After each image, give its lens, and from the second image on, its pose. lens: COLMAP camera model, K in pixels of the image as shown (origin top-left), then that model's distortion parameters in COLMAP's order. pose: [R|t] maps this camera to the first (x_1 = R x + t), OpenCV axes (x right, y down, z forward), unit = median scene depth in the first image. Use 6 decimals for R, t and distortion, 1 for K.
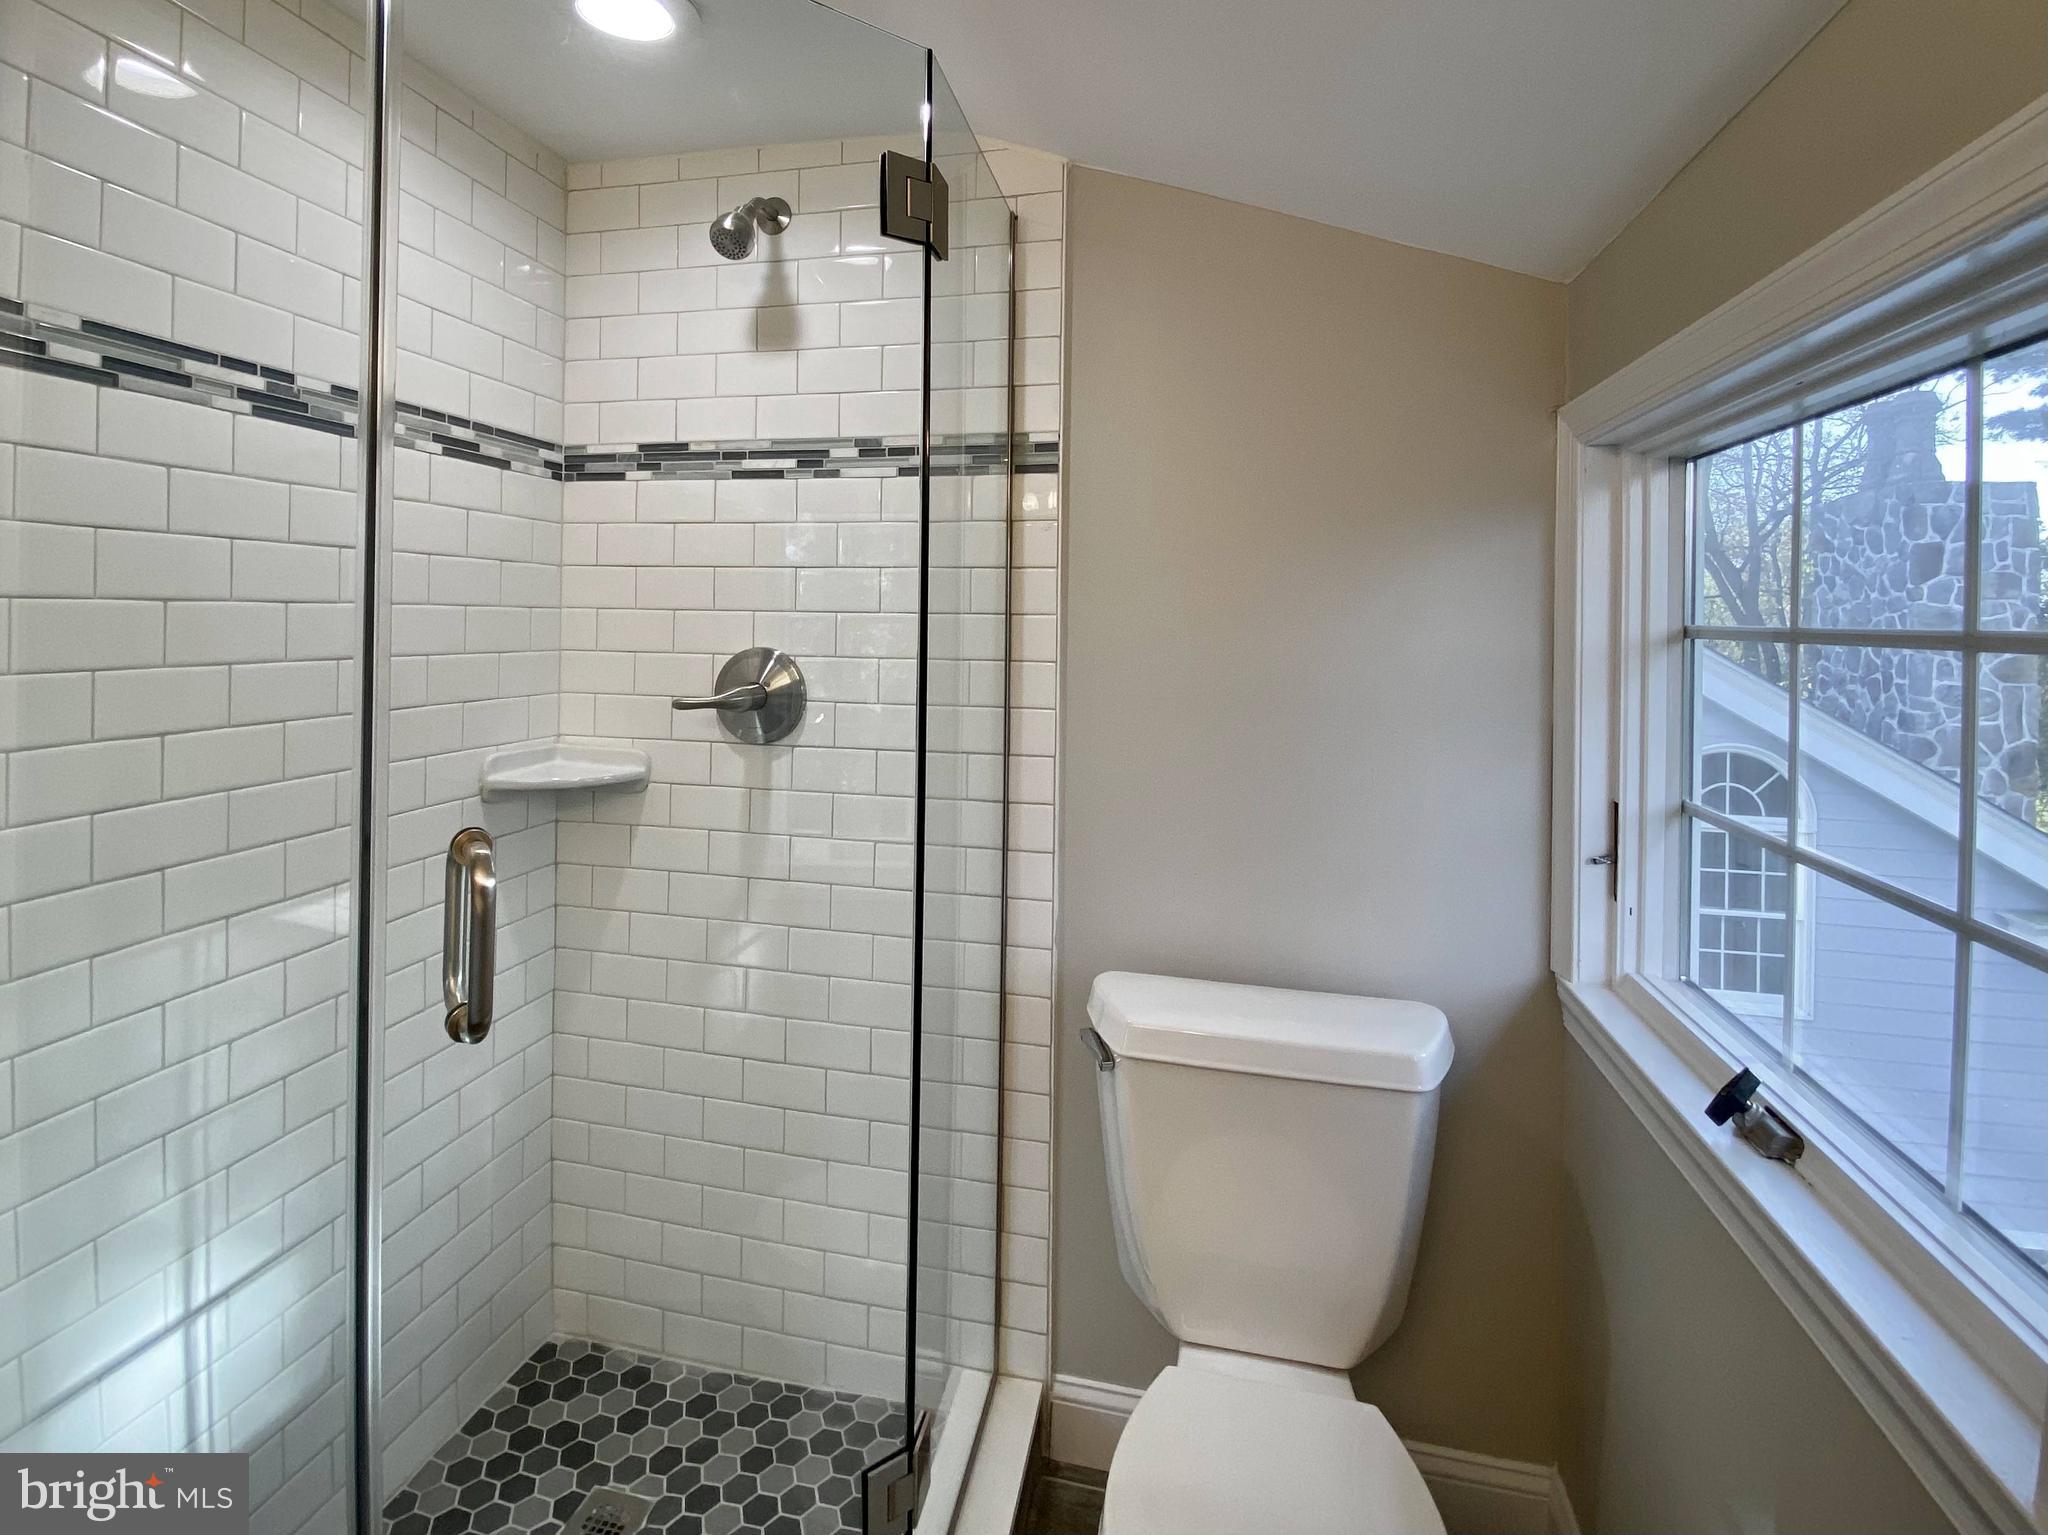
lens RADIAL K [[831.5, 0, 1019.5], [0, 831.5, 759.6], [0, 0, 1]] dist [0.011085, -0.017329]
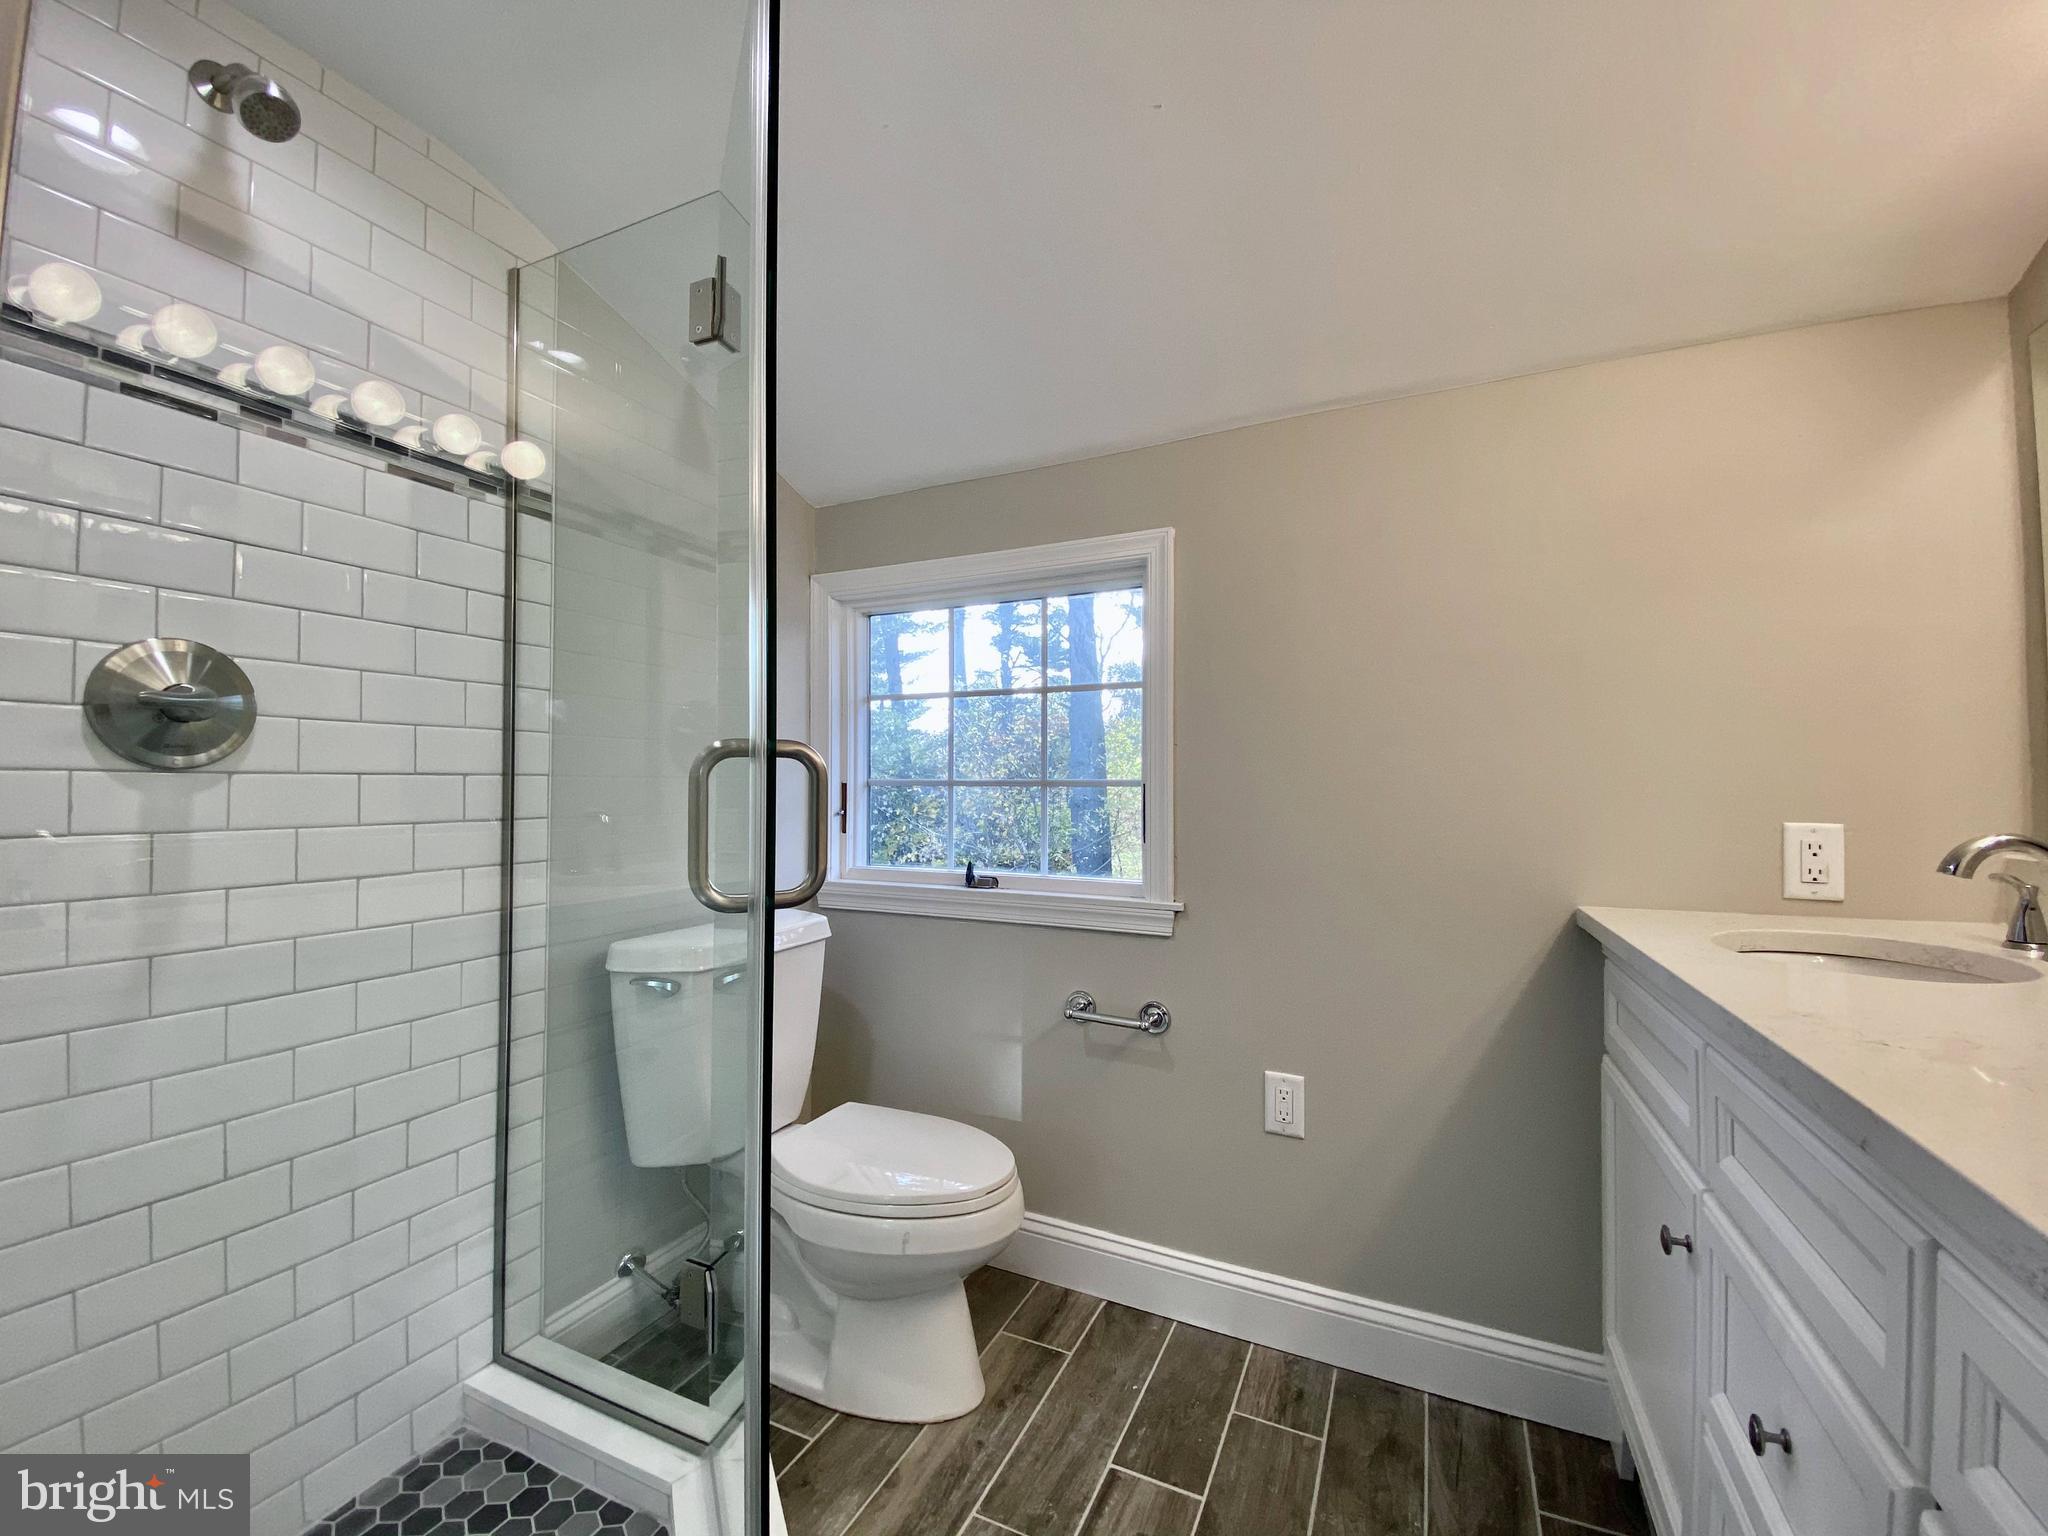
lens RADIAL K [[831.5, 0, 1019.5], [0, 831.5, 760.1], [0, 0, 1]] dist [0.011085, -0.017329]
pose [[0.234077, -0.029162, 0.971781, -0.896769], [0.003979, 0.999570, 0.029038, -0.048048], [-0.972210, -0.002930, 0.234092, 0.108684]]
